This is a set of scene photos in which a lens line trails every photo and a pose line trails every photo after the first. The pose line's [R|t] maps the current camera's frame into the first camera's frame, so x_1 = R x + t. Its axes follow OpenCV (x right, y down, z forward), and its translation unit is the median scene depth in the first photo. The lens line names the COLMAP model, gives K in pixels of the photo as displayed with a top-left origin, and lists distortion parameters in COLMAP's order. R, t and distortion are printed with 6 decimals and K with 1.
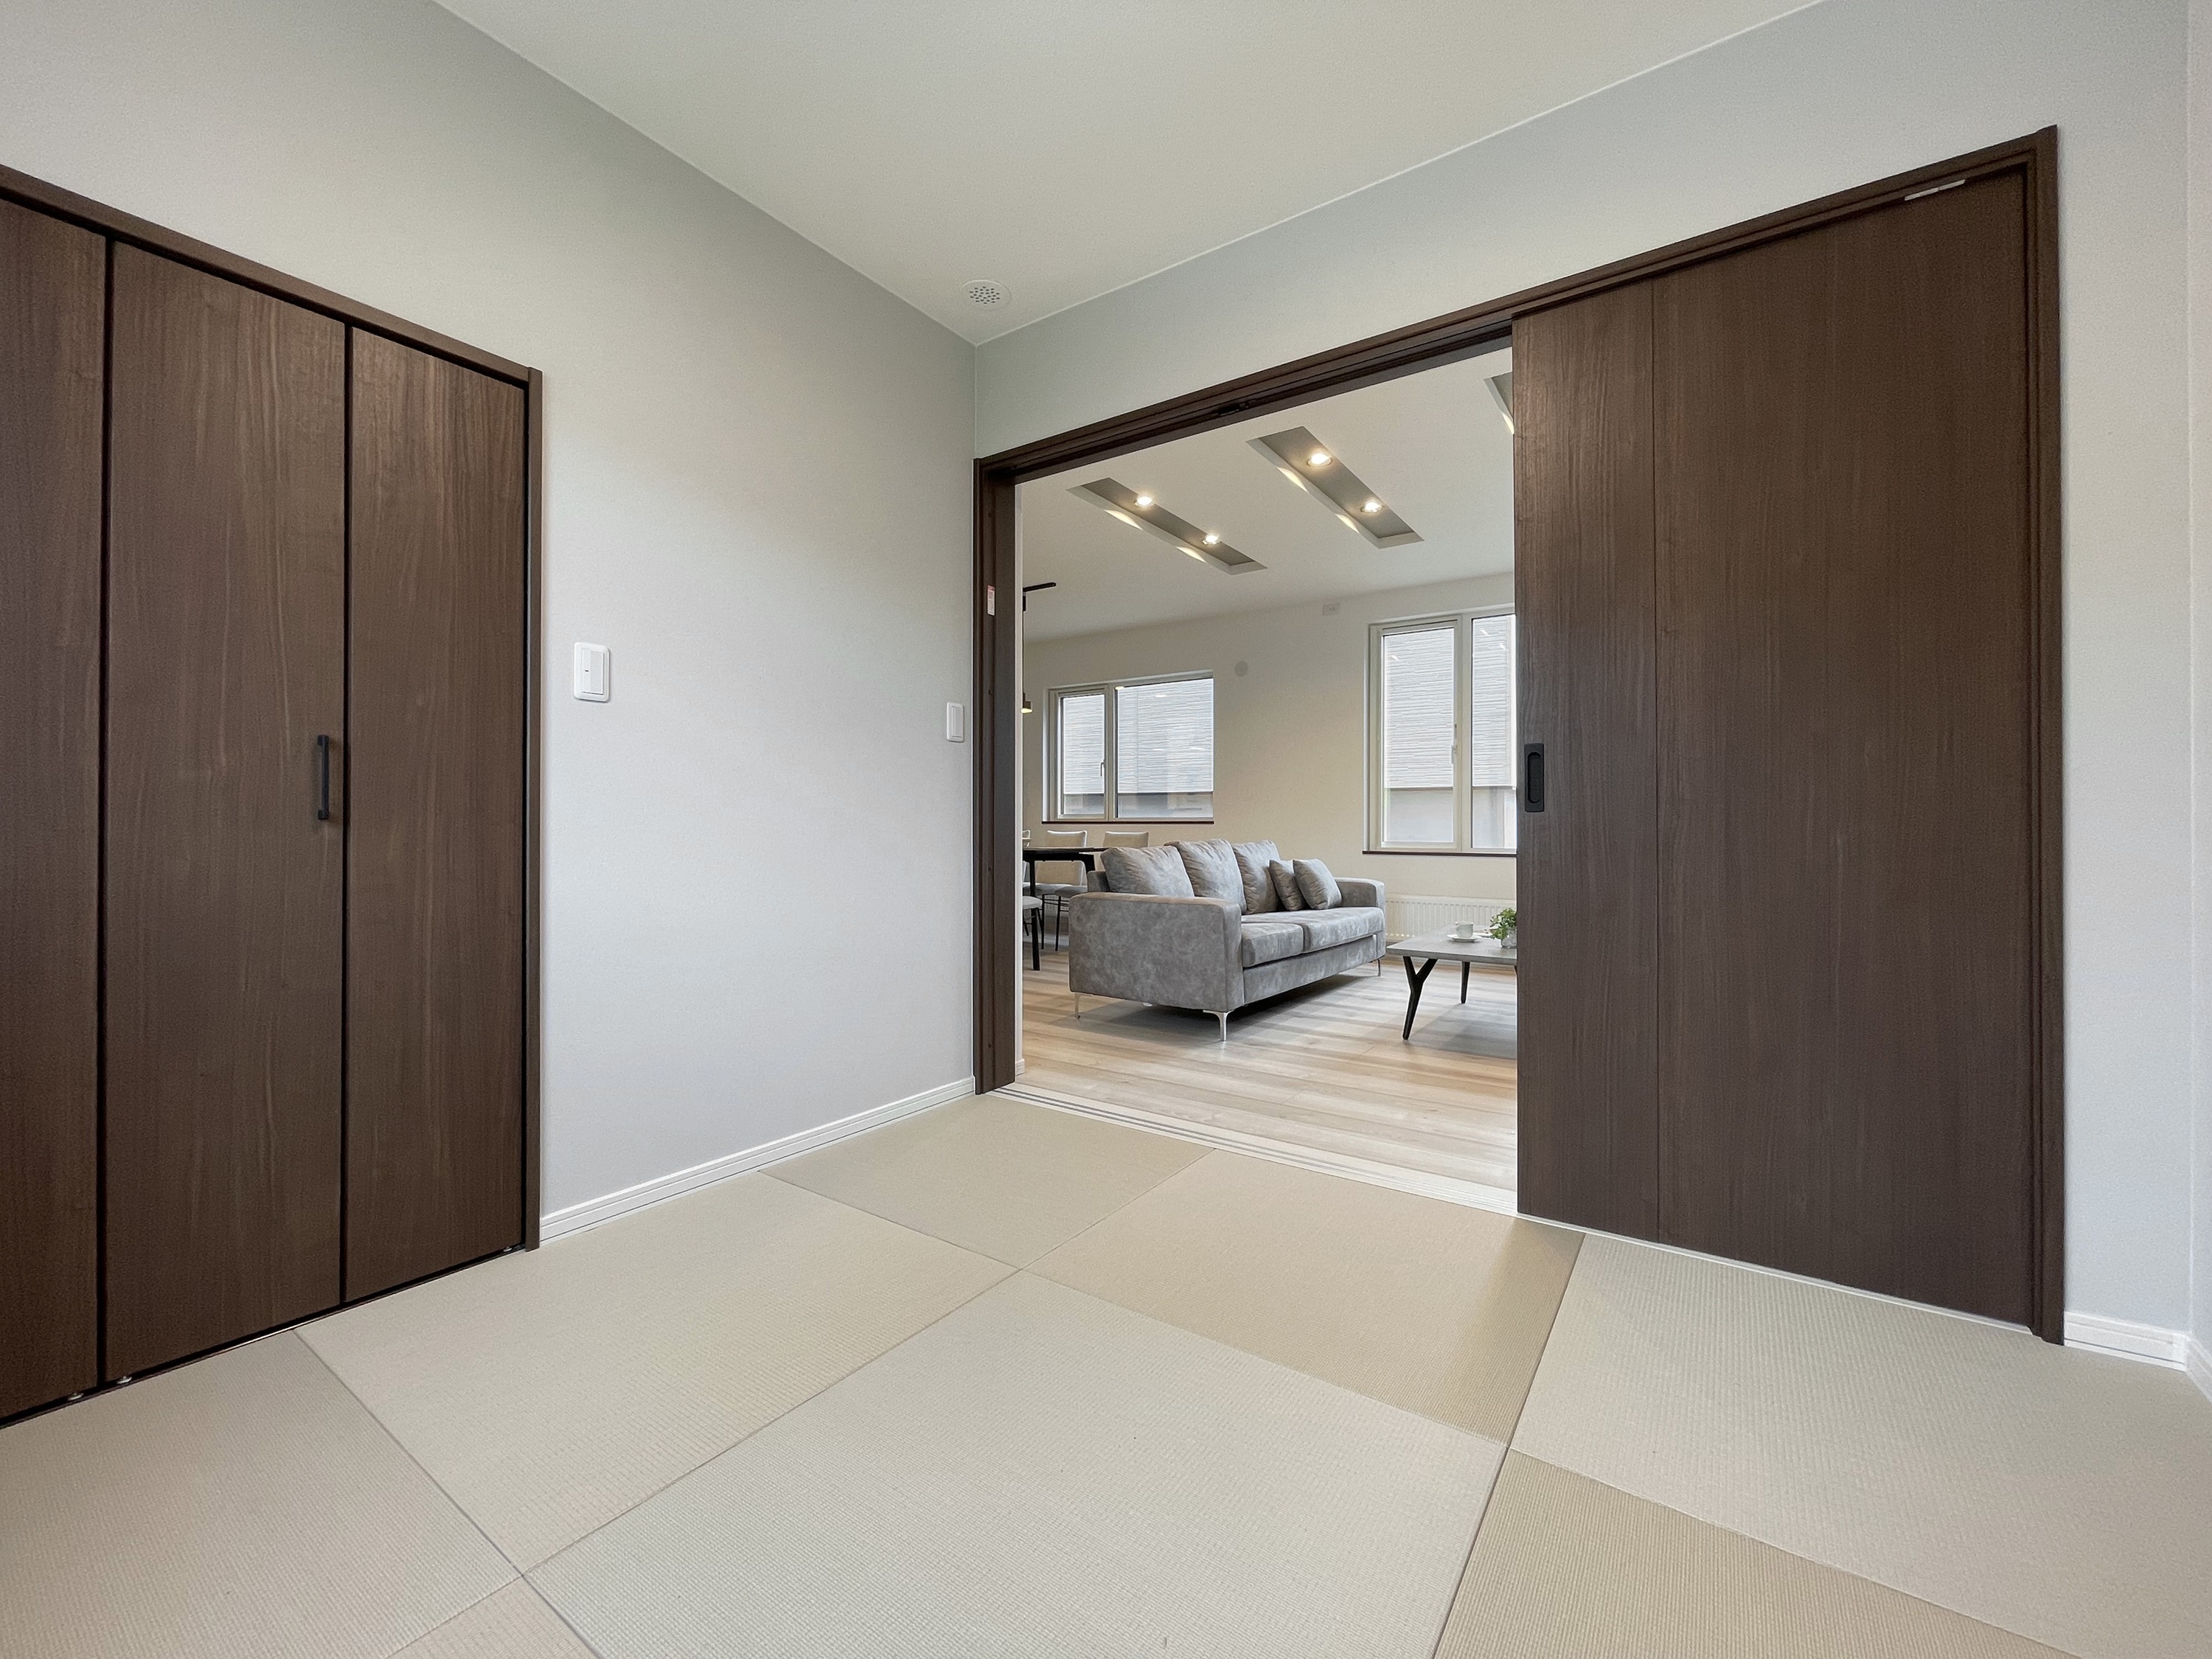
lens RADIAL K [[904.8, 0, 1104.2], [0, 904.8, 831.4], [0, 0, 1]] dist [0.002840, -0.000171]
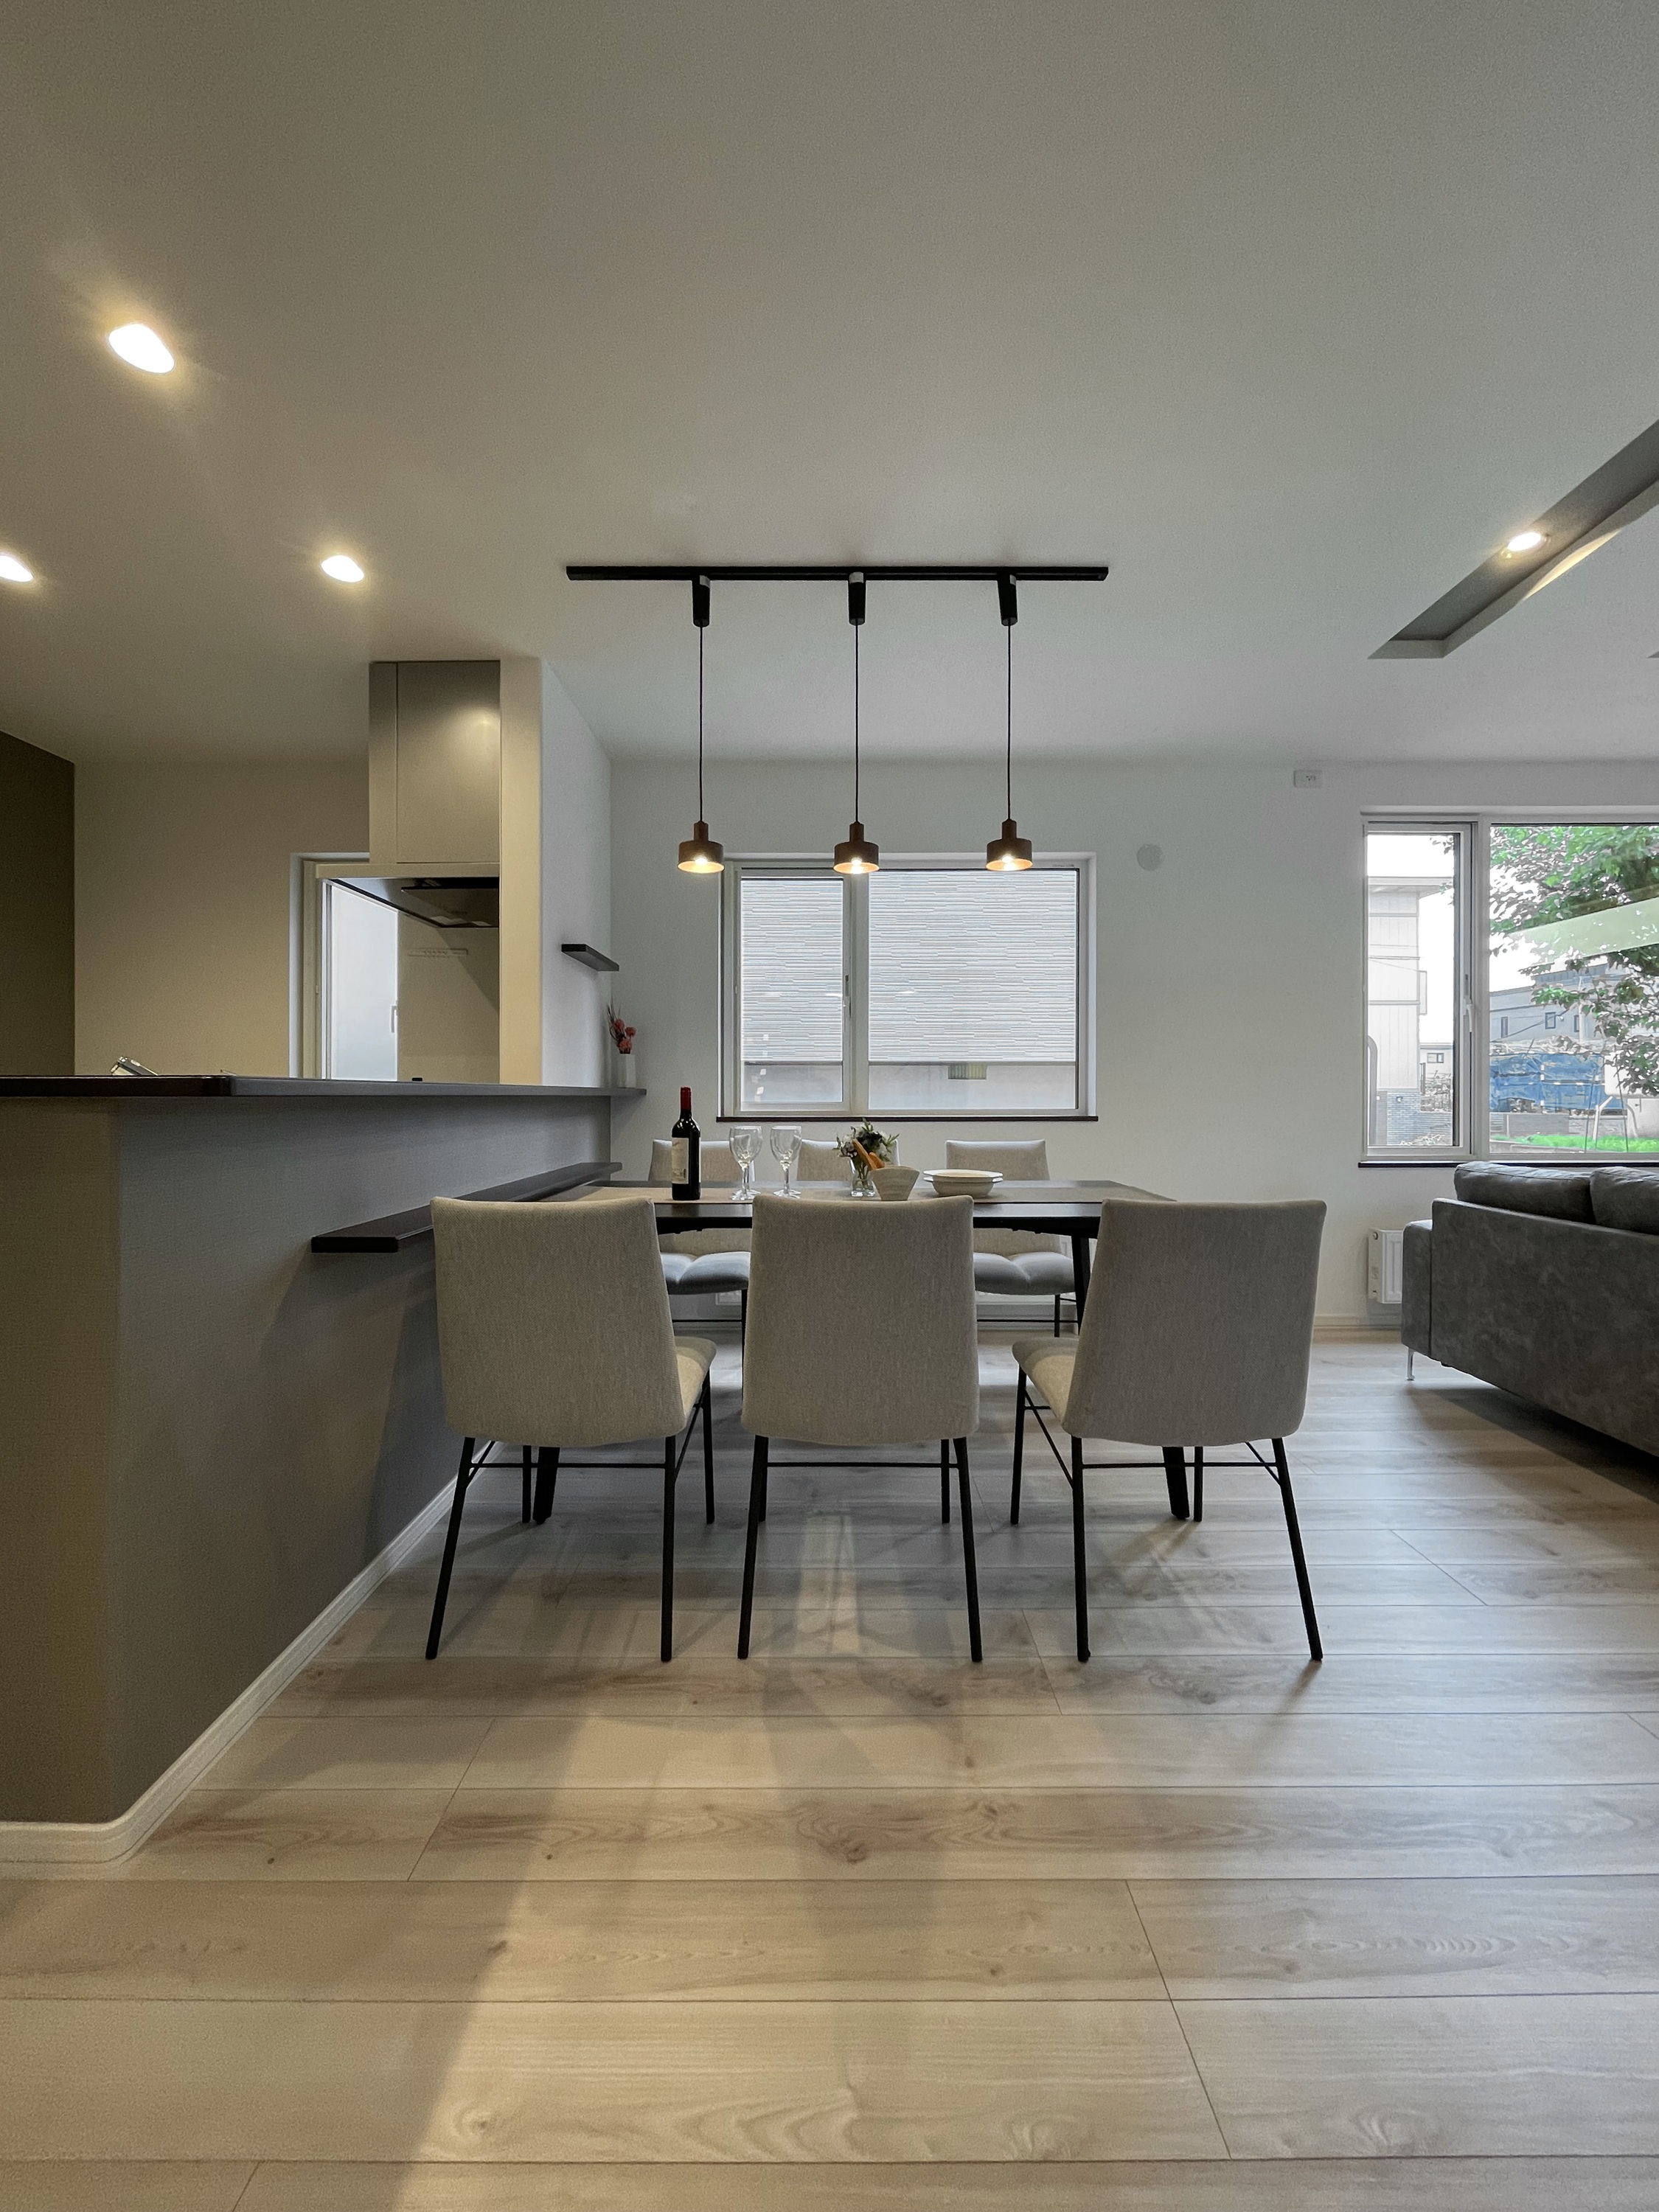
lens RADIAL K [[904.8, 0, 830.3], [0, 904.8, 1094.3], [0, 0, 1]] dist [0.002840, -0.000171]
pose [[0.823059, -0.006647, 0.567918, -0.316728], [0.000334, 0.999937, 0.011220, -0.028528], [-0.567956, -0.009045, 0.823009, 0.556614]]
